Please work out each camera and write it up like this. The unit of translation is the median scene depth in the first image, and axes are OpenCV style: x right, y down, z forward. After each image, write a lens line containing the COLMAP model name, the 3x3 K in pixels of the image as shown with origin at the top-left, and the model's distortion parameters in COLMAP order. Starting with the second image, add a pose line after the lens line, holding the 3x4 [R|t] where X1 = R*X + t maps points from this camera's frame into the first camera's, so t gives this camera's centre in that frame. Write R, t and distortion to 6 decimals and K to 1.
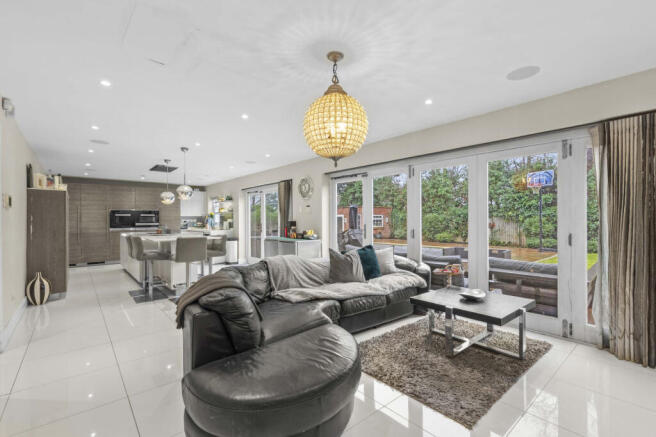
lens RADIAL K [[294.7, 0, 328.1], [0, 294.7, 221.2], [0, 0, 1]] dist [0.001365, 0.000698]
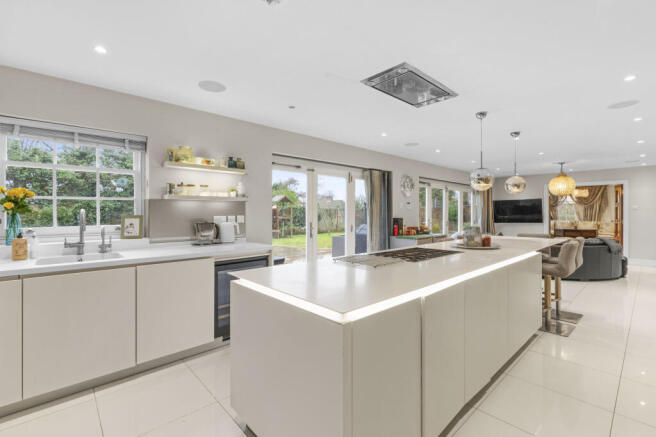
lens RADIAL K [[294.7, 0, 334.1], [0, 294.7, 212.8], [0, 0, 1]] dist [0.001365, 0.000698]
pose [[-0.046319, 0.002717, 0.998923, -1.021301], [-0.002083, 0.999994, -0.002817, -0.007859], [-0.998925, -0.002211, -0.046313, 1.179399]]
